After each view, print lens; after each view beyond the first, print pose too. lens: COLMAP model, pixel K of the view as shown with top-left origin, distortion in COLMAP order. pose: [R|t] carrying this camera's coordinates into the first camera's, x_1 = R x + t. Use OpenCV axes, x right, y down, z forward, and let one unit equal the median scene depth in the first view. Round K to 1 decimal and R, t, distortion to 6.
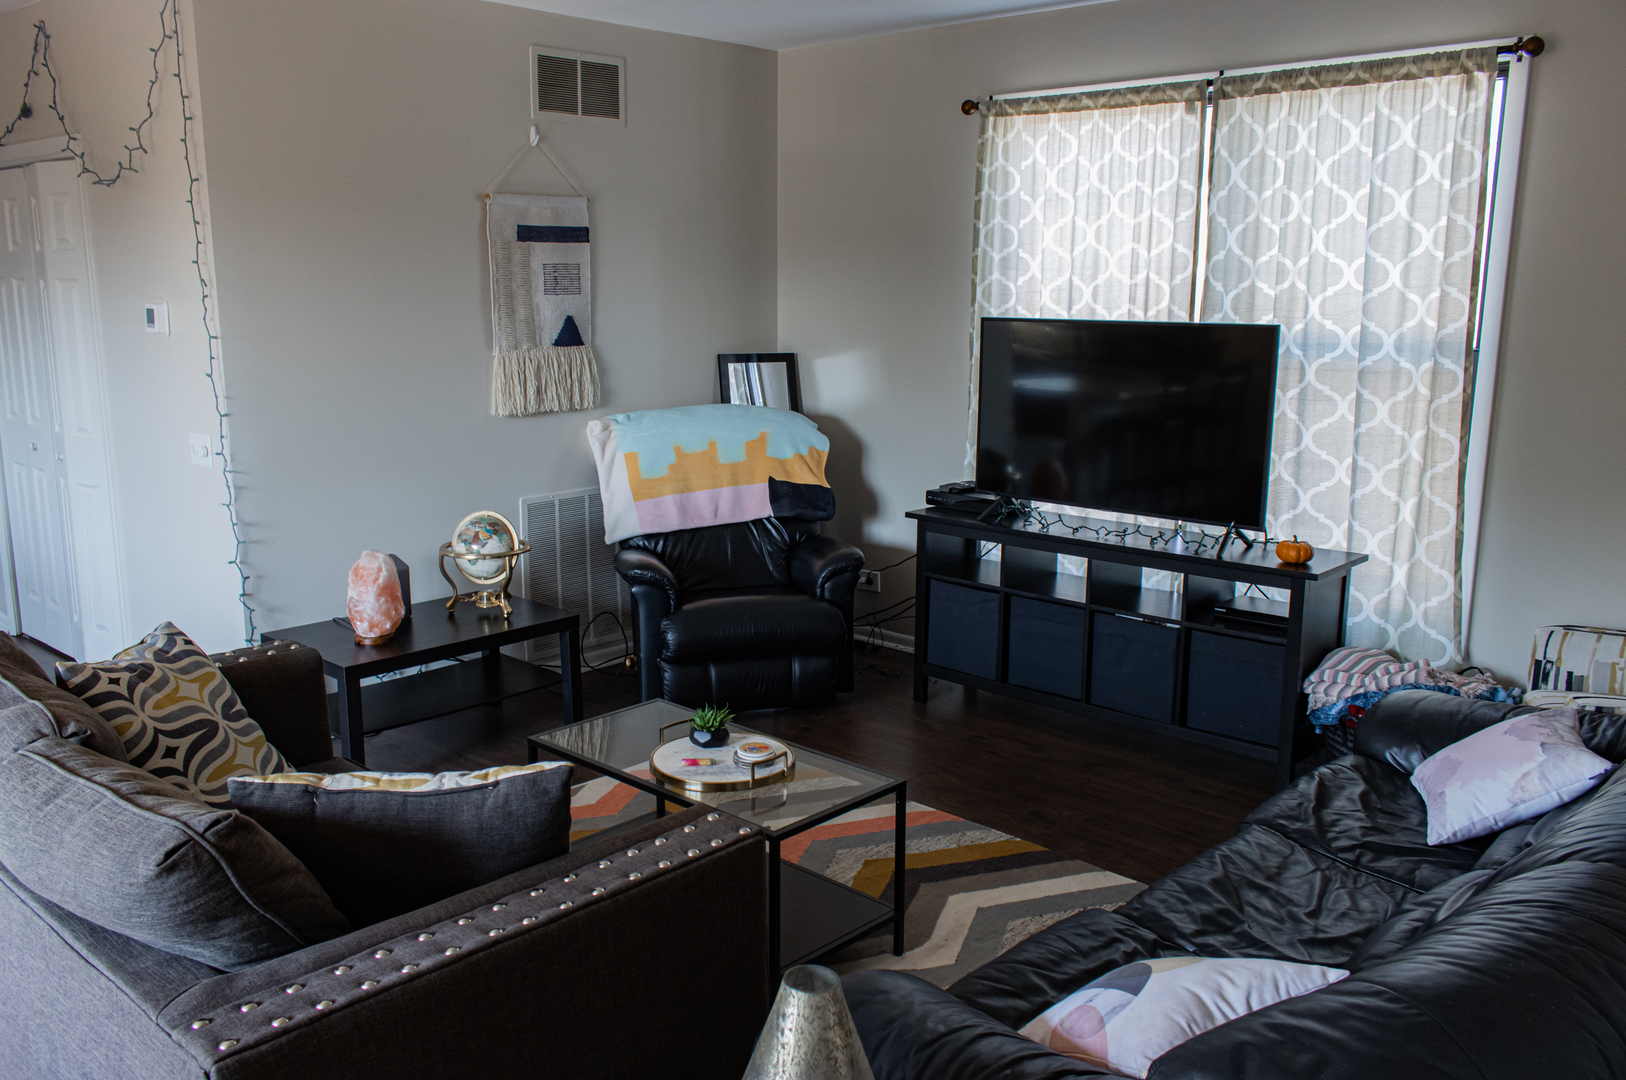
lens RADIAL K [[1339.8, 0, 813.7], [0, 1339.8, 541.1], [0, 0, 1]] dist [0.007817, 0.005936]
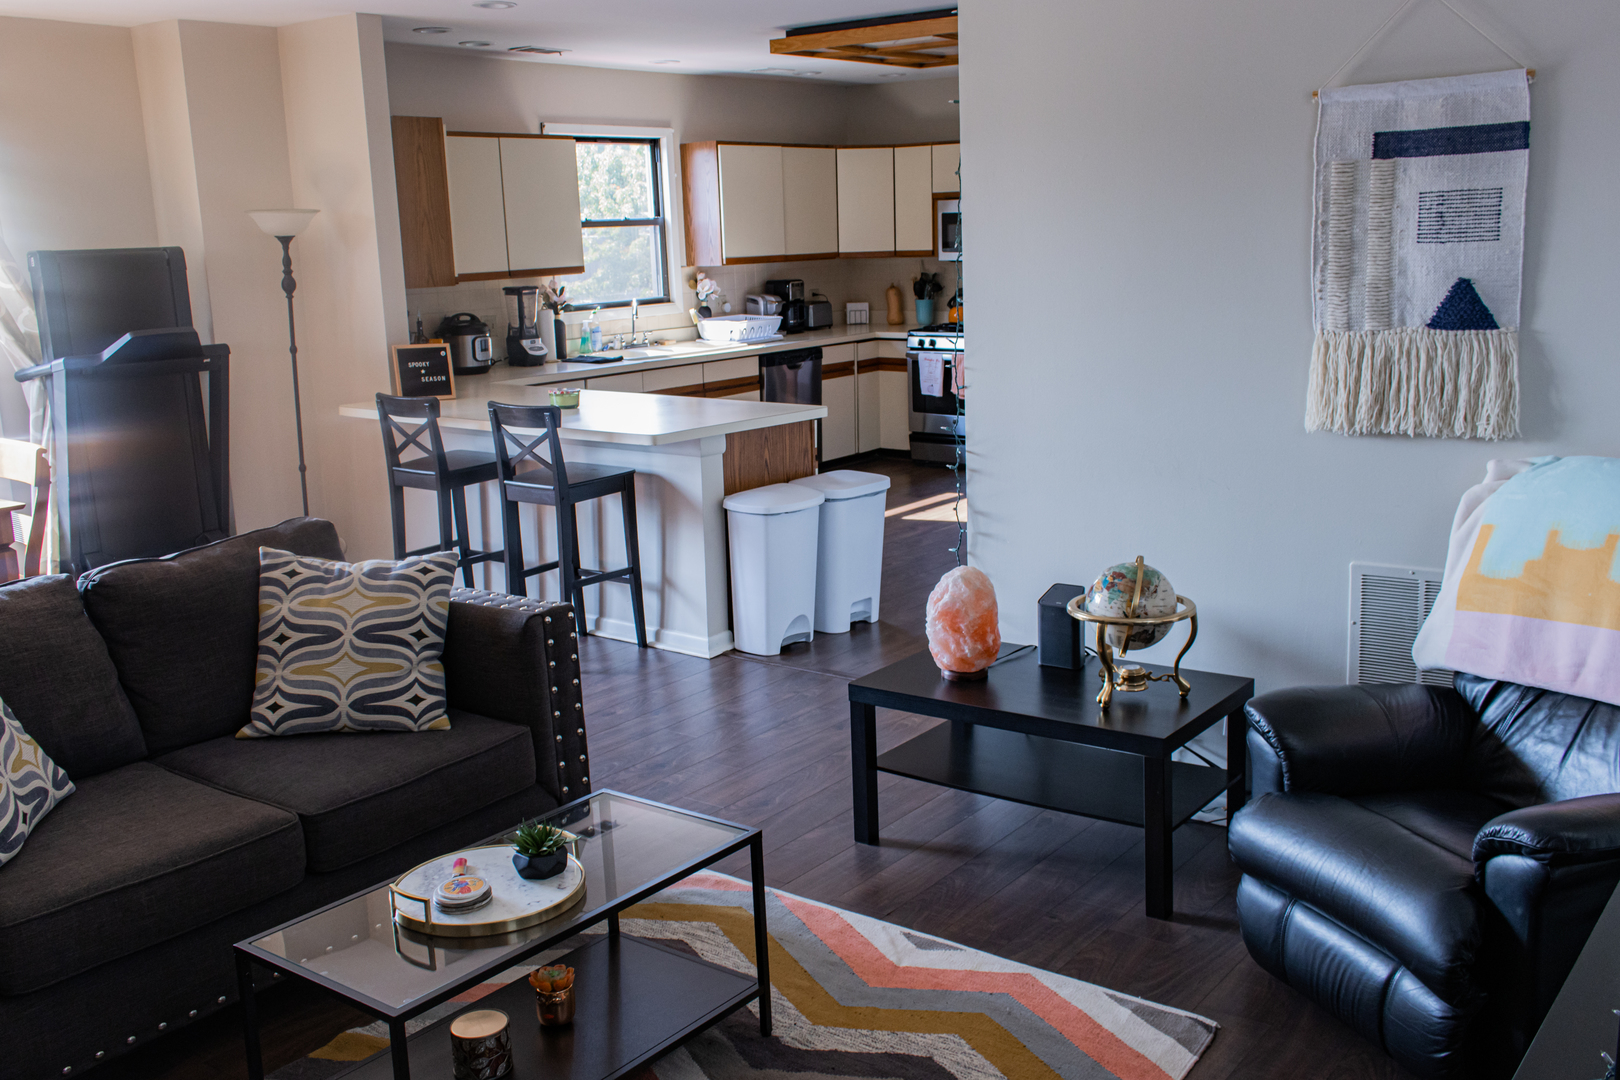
lens RADIAL K [[1466.1, 0, 790.2], [0, 1466.1, 543.2], [0, 0, 1]] dist [-0.033952, 0.015147]
pose [[0.084039, 0.192317, -0.977728, 0.447746], [-0.154875, 0.971796, 0.177838, -0.125348], [0.984353, 0.136480, 0.111454, 0.667121]]
